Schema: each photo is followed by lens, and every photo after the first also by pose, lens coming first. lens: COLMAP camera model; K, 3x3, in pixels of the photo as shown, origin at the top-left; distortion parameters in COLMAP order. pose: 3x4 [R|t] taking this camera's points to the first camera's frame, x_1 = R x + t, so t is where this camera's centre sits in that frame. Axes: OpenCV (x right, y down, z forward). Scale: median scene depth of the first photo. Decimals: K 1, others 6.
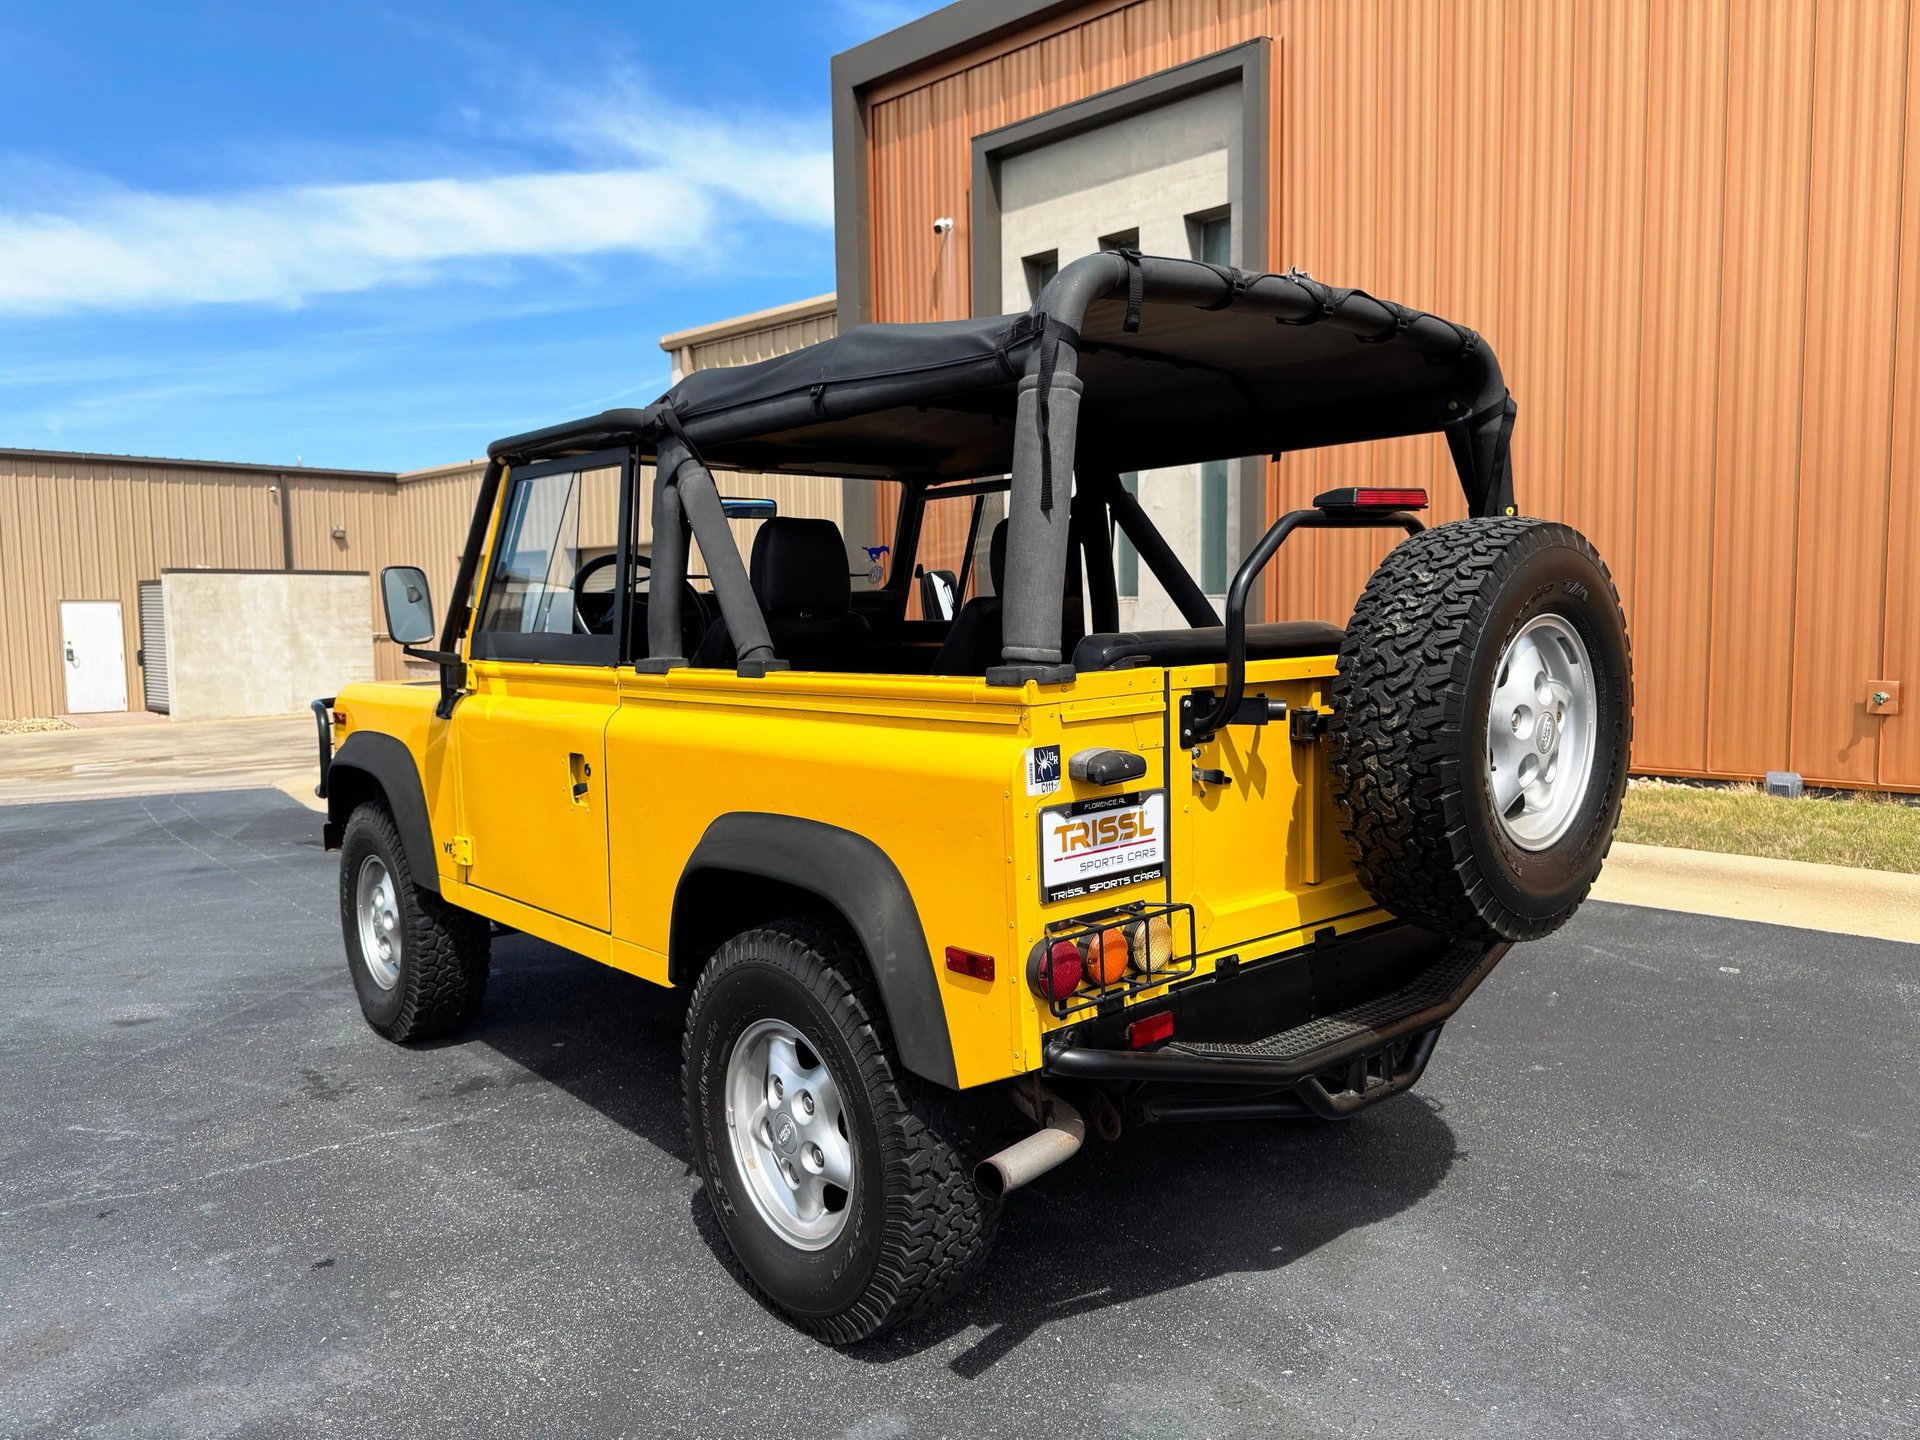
lens RADIAL K [[1349.3, 0, 944.7], [0, 1349.3, 726.6], [0, 0, 1]] dist [0.024859, -0.028018]
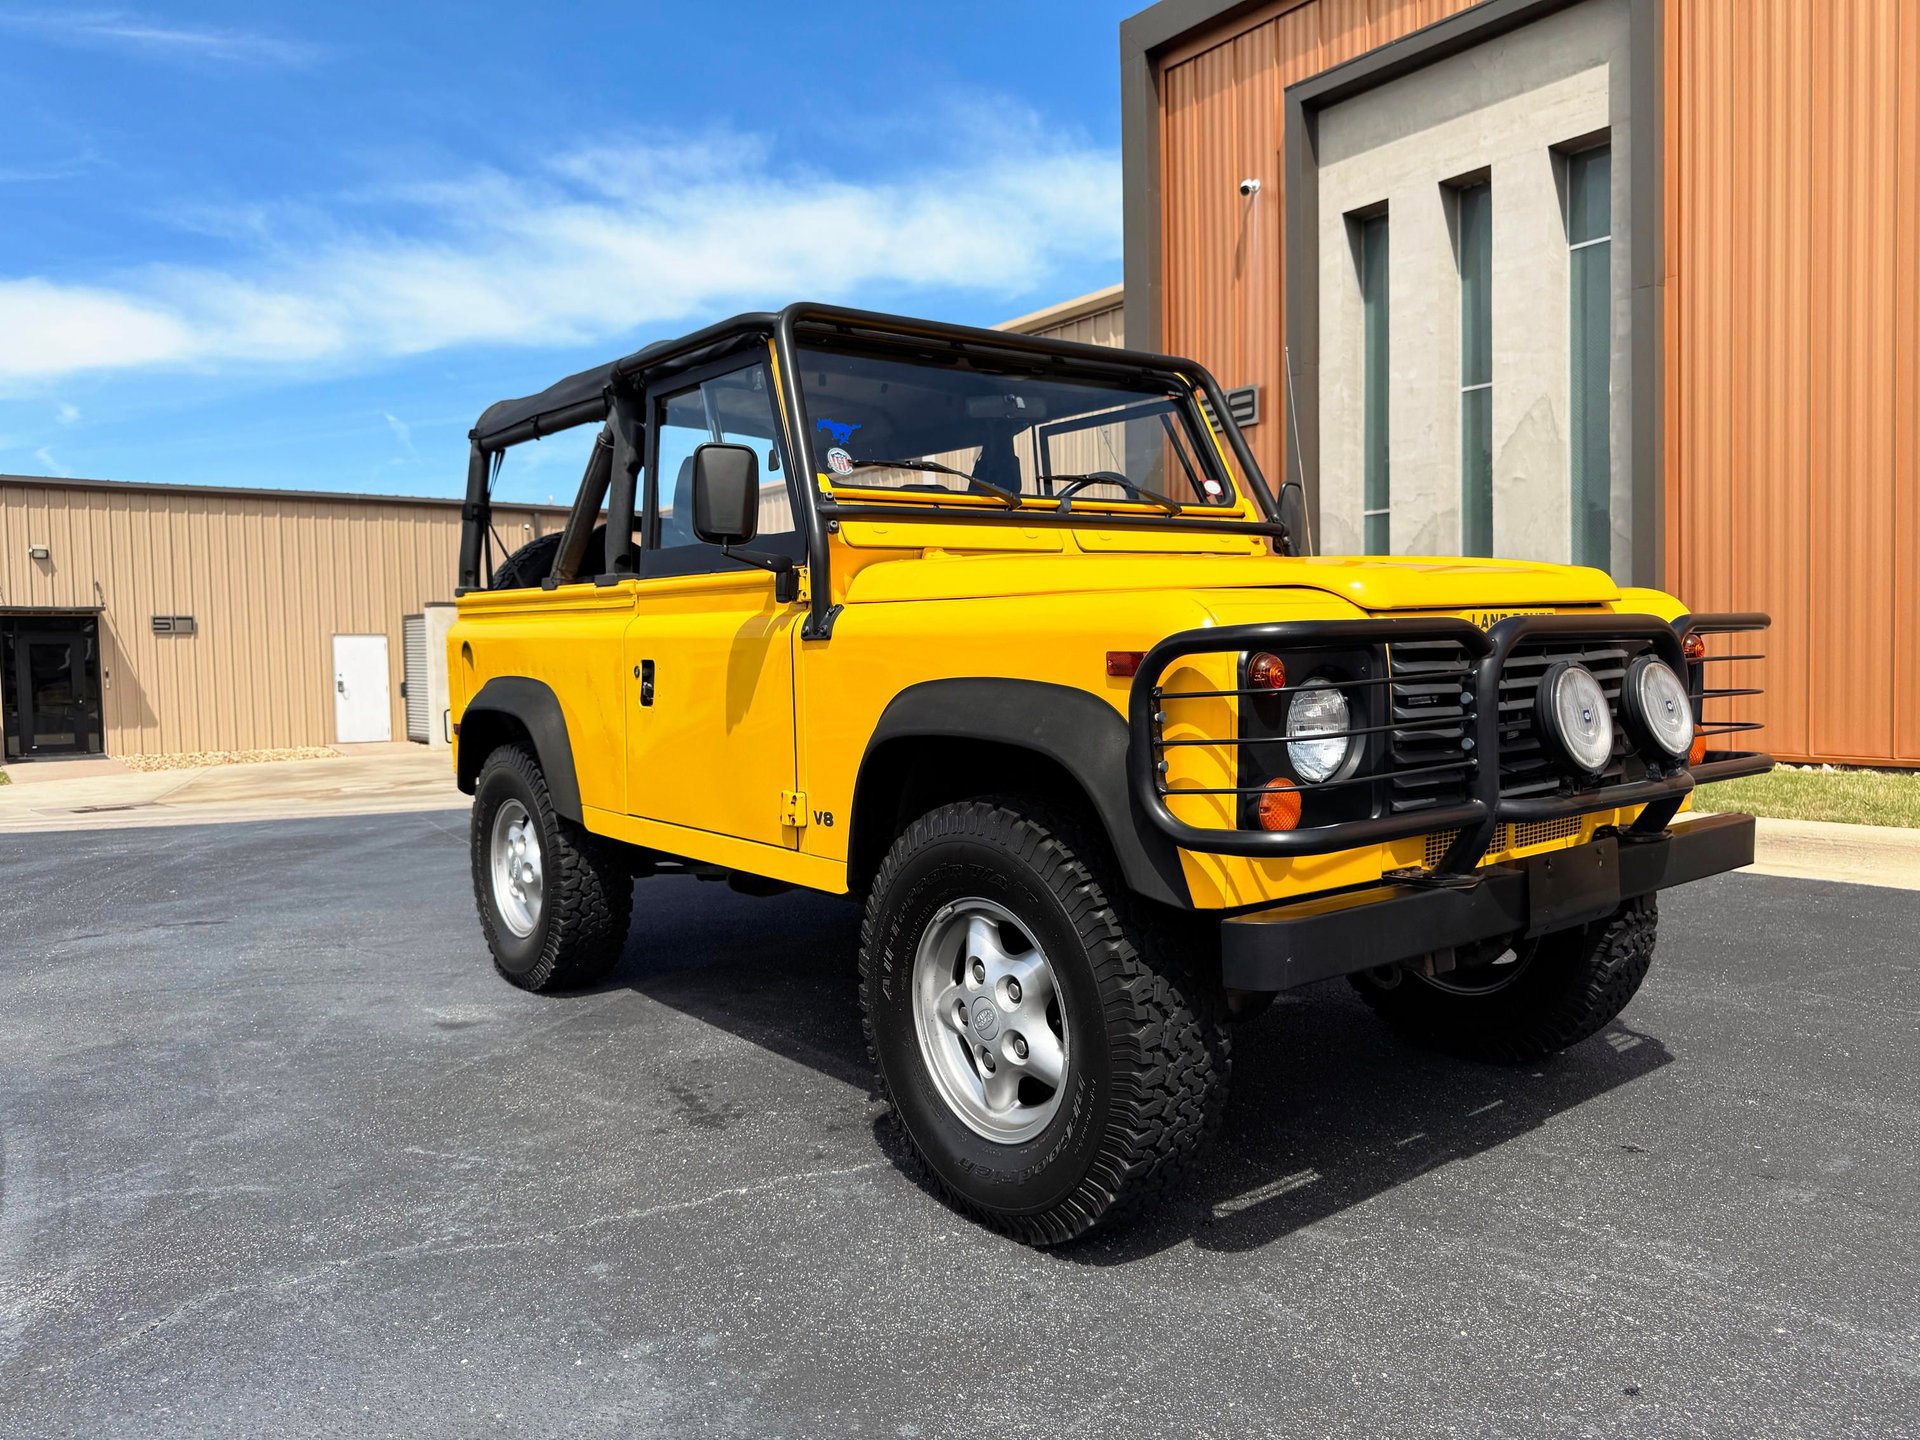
lens RADIAL K [[1361.5, 0, 951.2], [0, 1361.5, 717.4], [0, 0, 1]] dist [0.001621, -0.004880]
pose [[0.989468, -0.001212, -0.144745, -0.079934], [-0.004534, 0.999215, -0.039360, 0.027404], [0.144679, 0.039602, 0.988686, 0.093236]]
